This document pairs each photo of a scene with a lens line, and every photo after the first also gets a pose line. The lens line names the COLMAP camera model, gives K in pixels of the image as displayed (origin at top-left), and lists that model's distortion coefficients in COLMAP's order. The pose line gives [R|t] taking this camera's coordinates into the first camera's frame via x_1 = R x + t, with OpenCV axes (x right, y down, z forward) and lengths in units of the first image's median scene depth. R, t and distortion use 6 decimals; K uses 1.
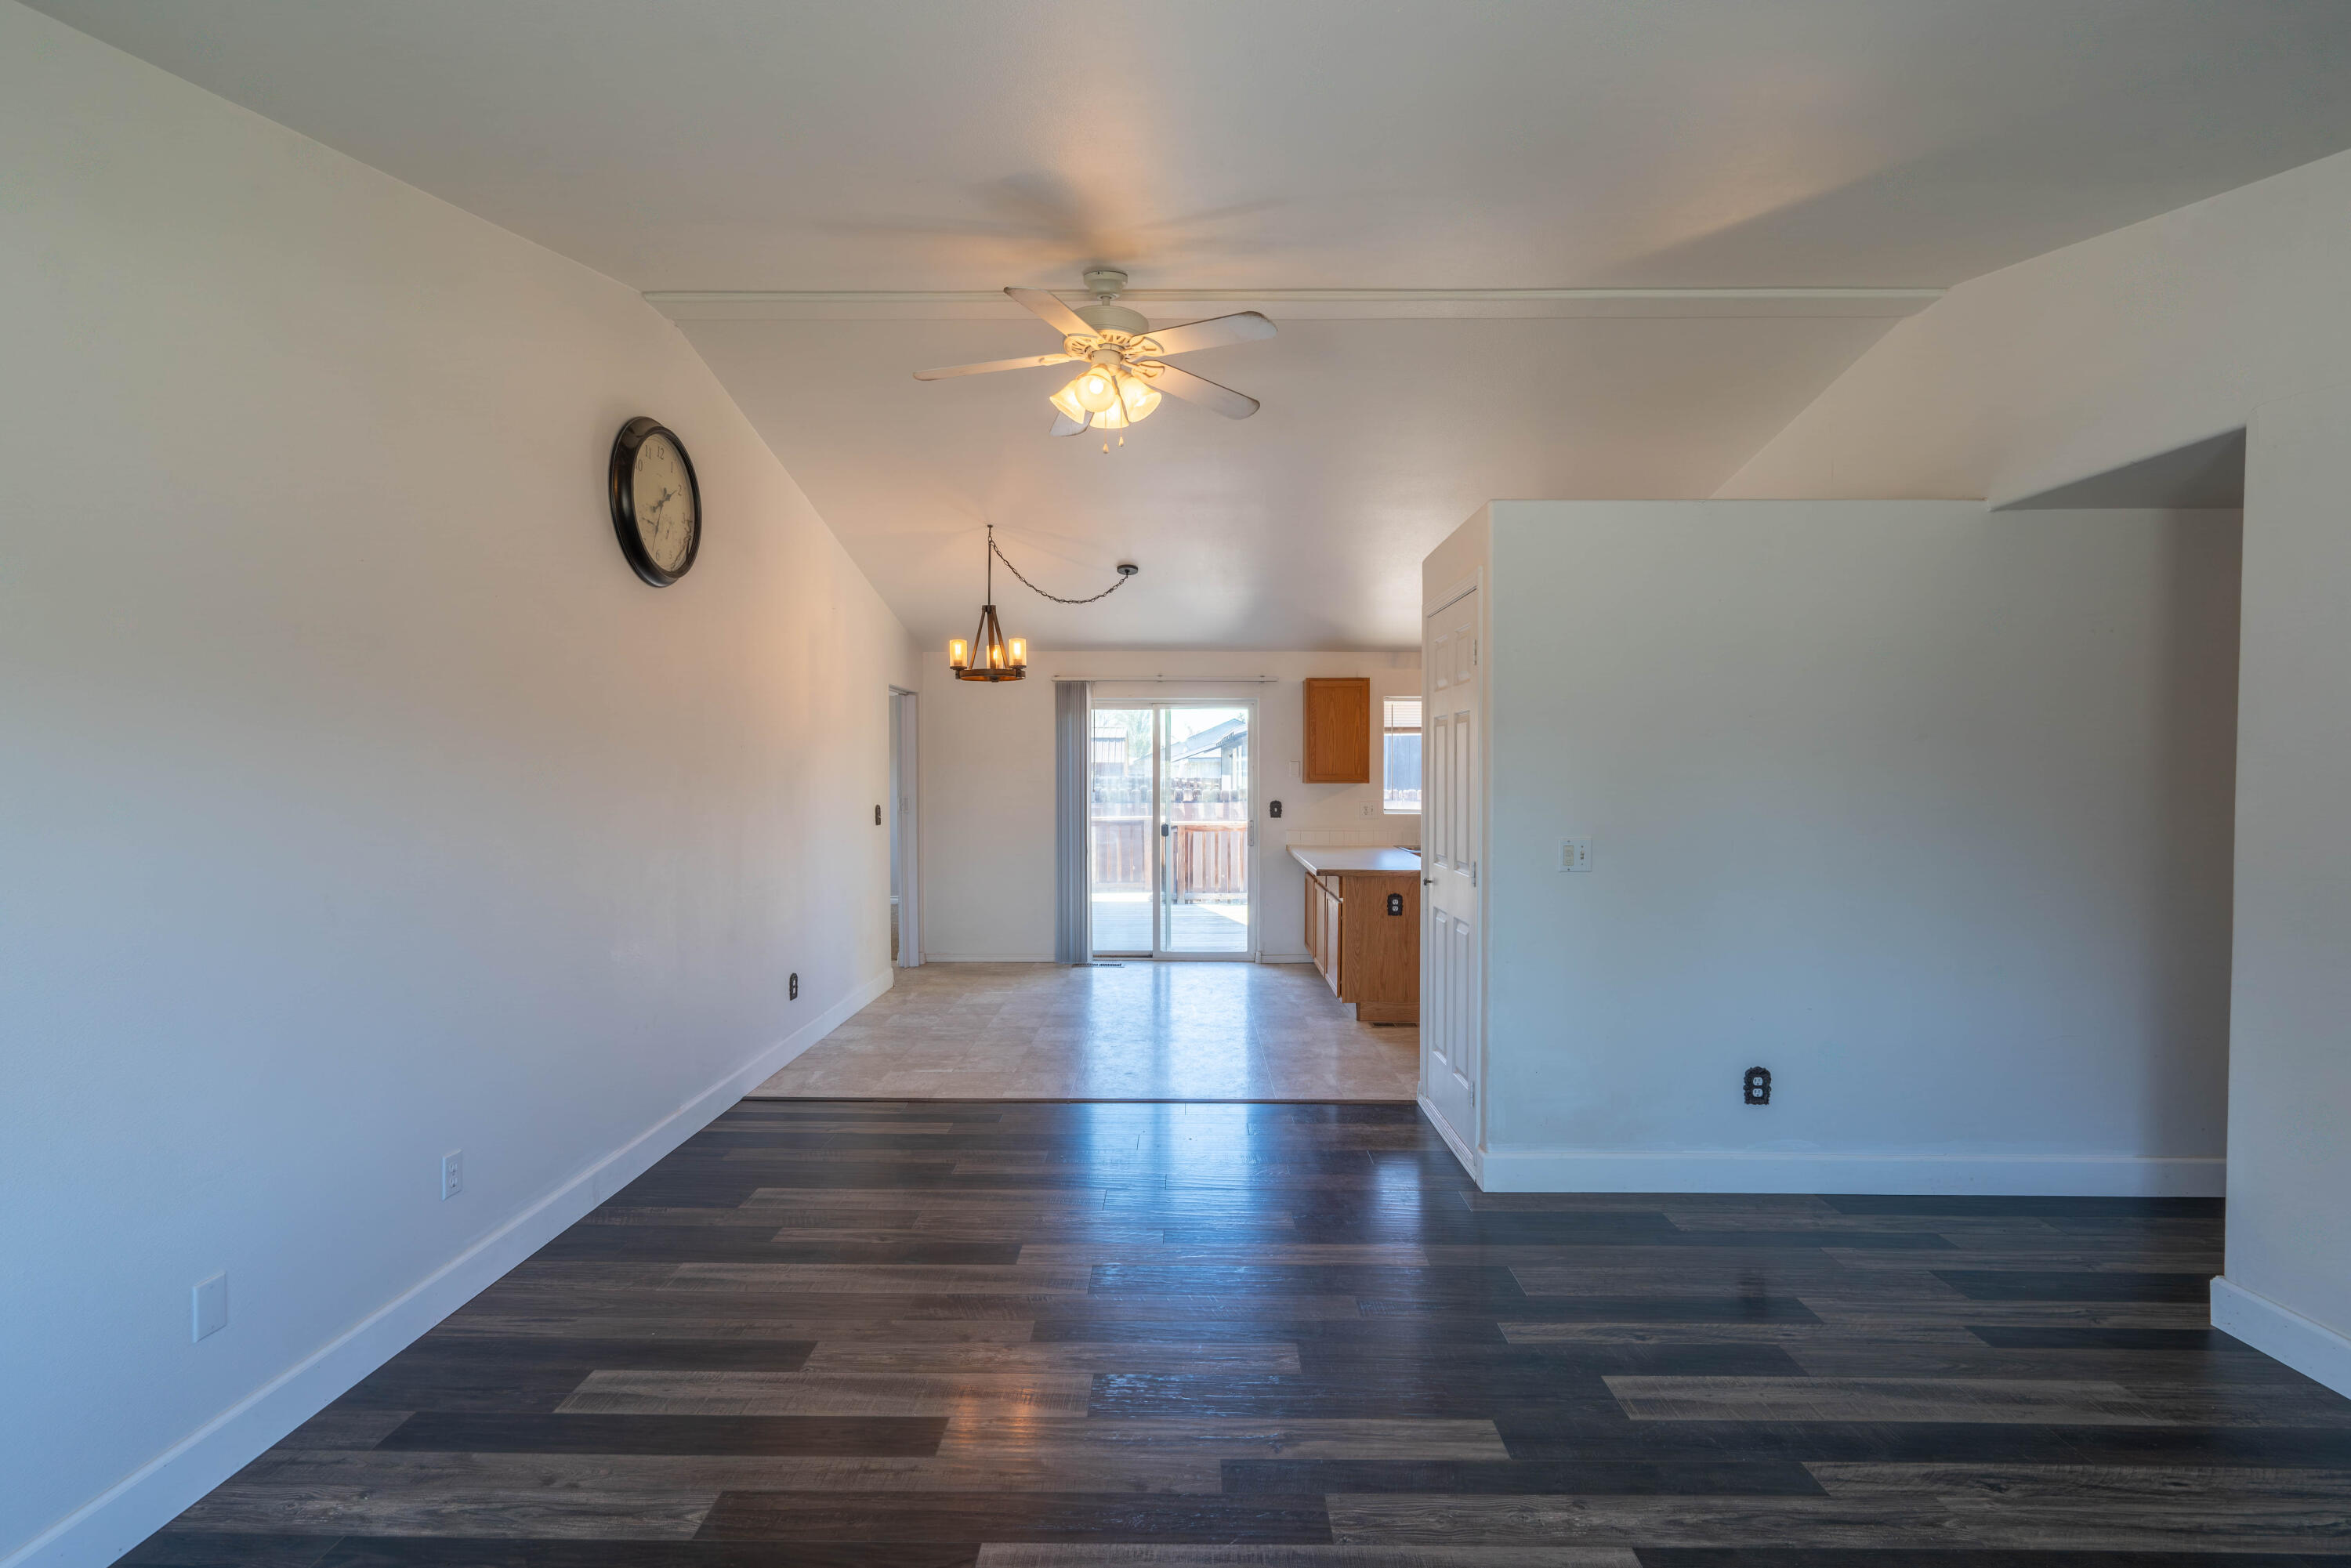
lens RADIAL K [[1078.2, 0, 1170.9], [0, 1078.2, 785.1], [0, 0, 1]] dist [-0.002858, 0.000338]
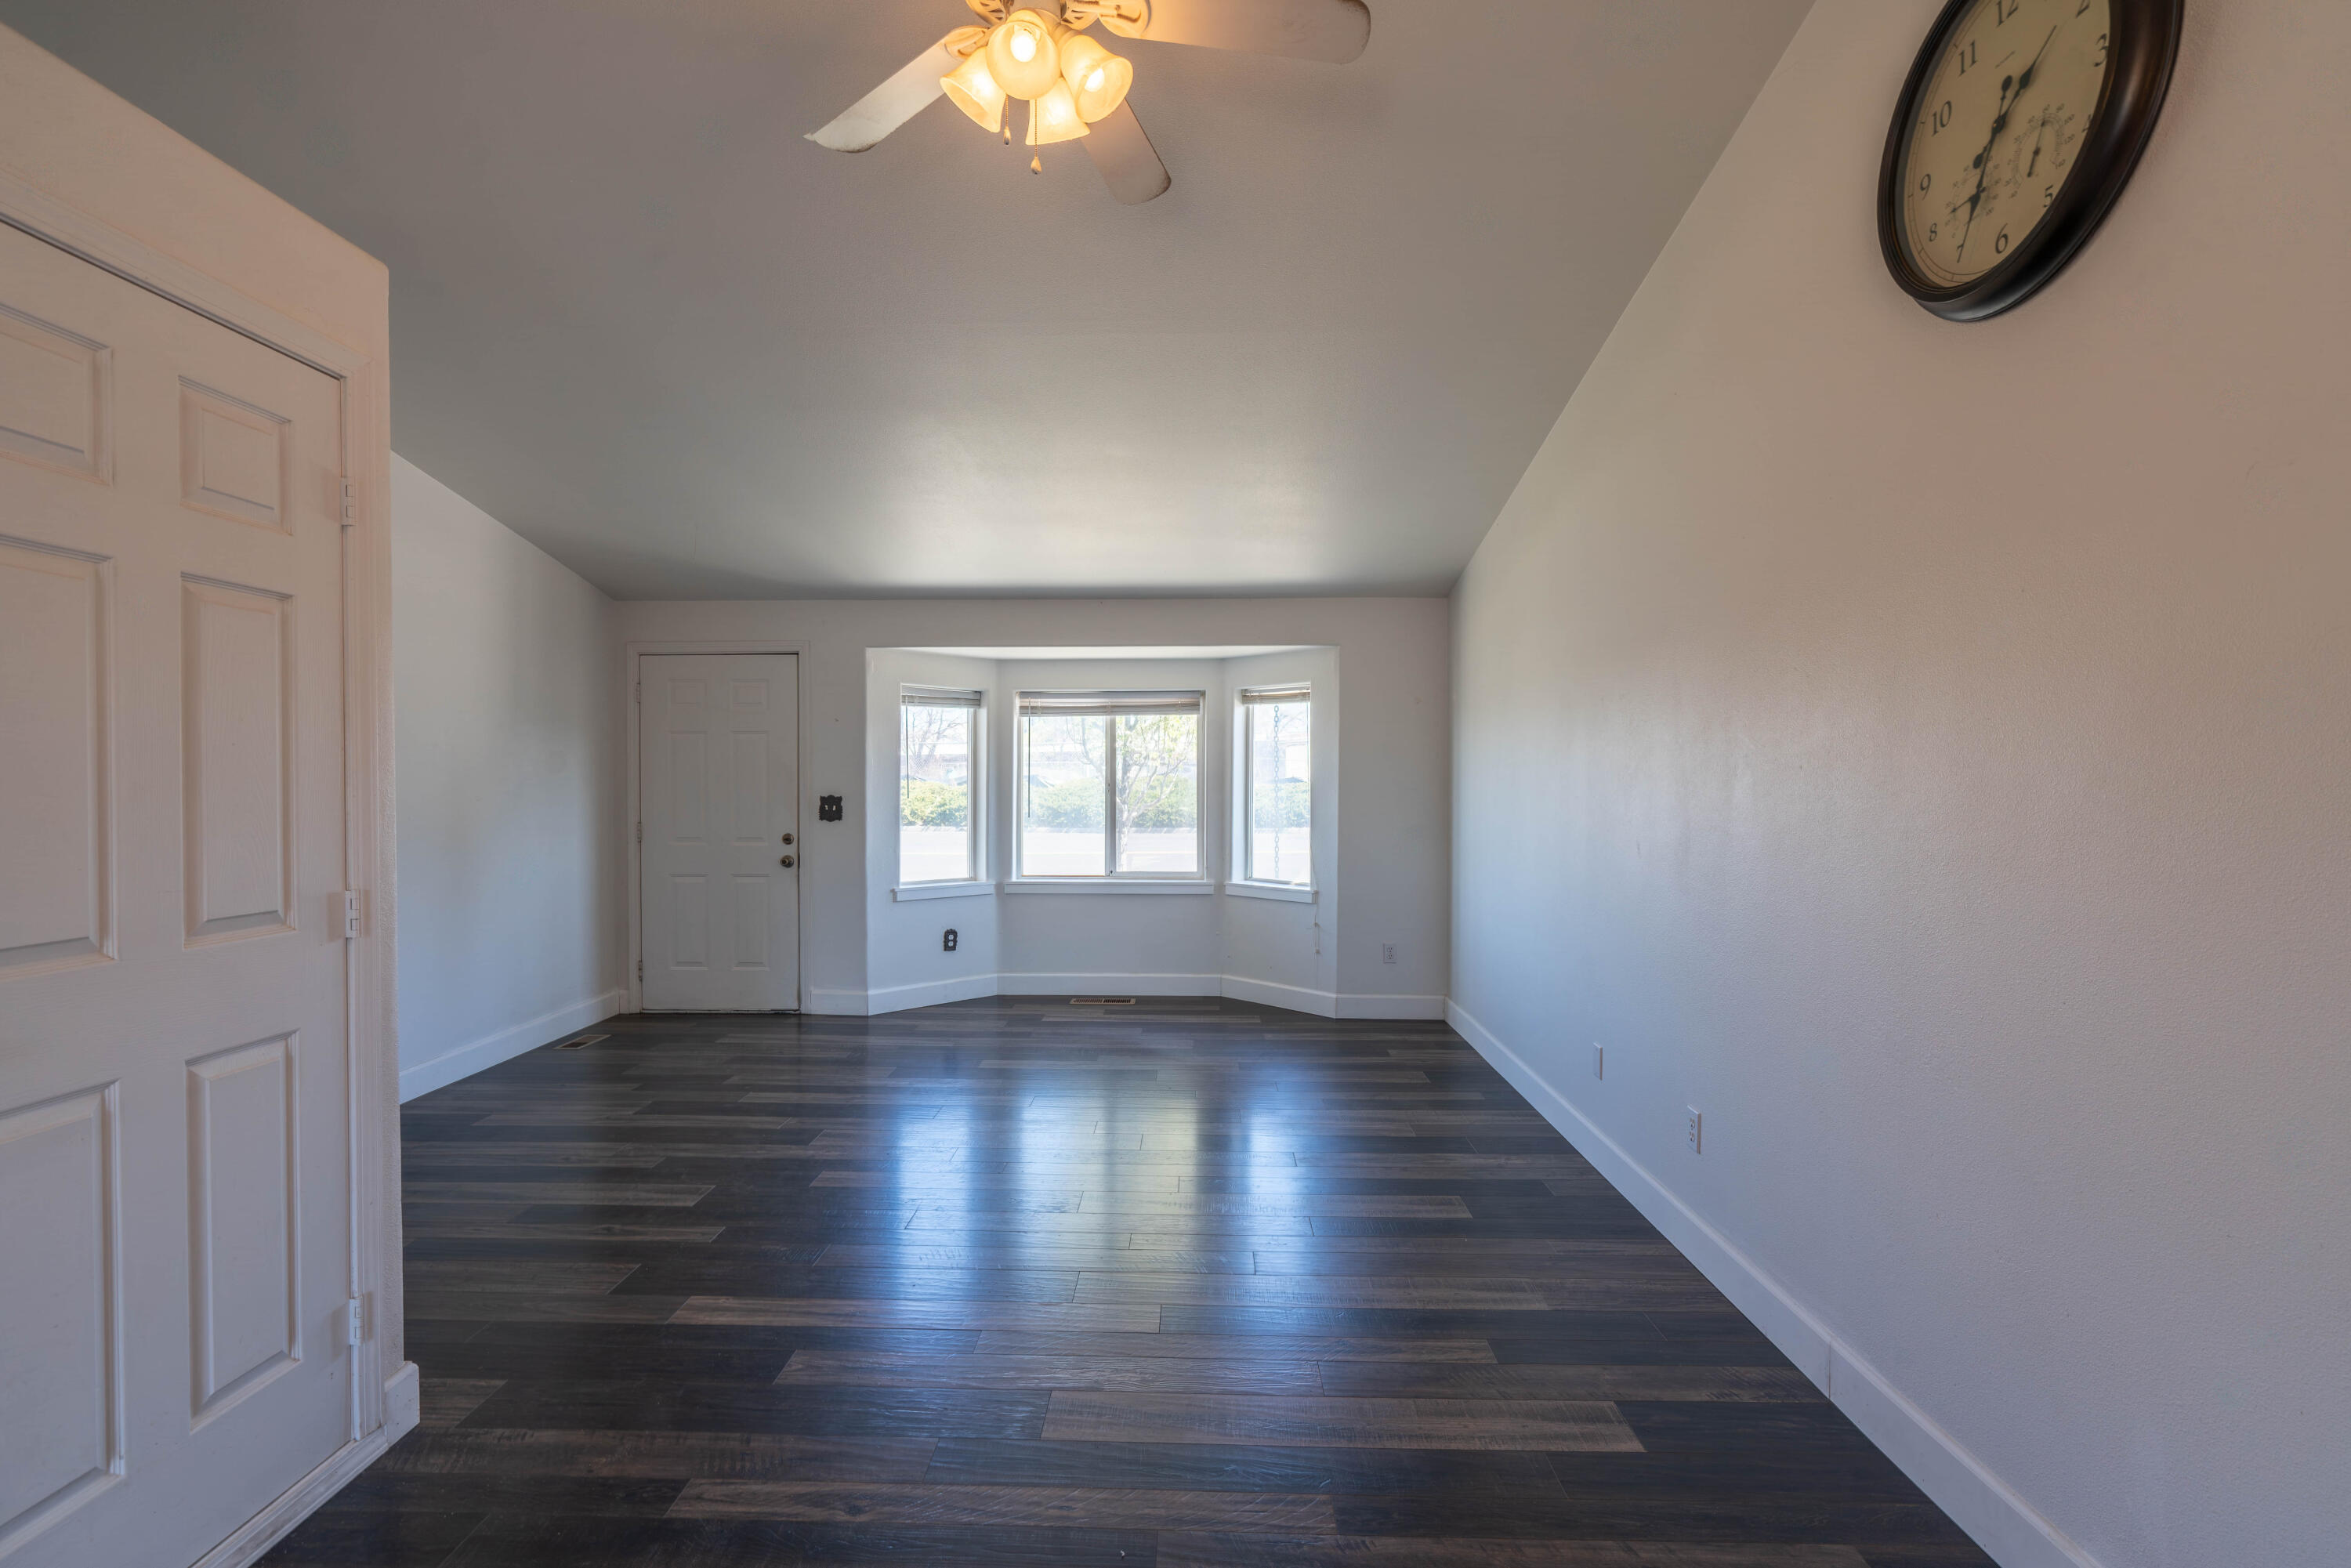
lens RADIAL K [[1078.2, 0, 1171.2], [0, 1078.2, 783.3], [0, 0, 1]] dist [-0.002858, 0.000338]
pose [[-0.999957, 0.003555, 0.008516, -0.183241], [0.003717, 0.999813, 0.018995, 0.009384], [-0.008447, 0.019026, -0.999783, 2.107996]]
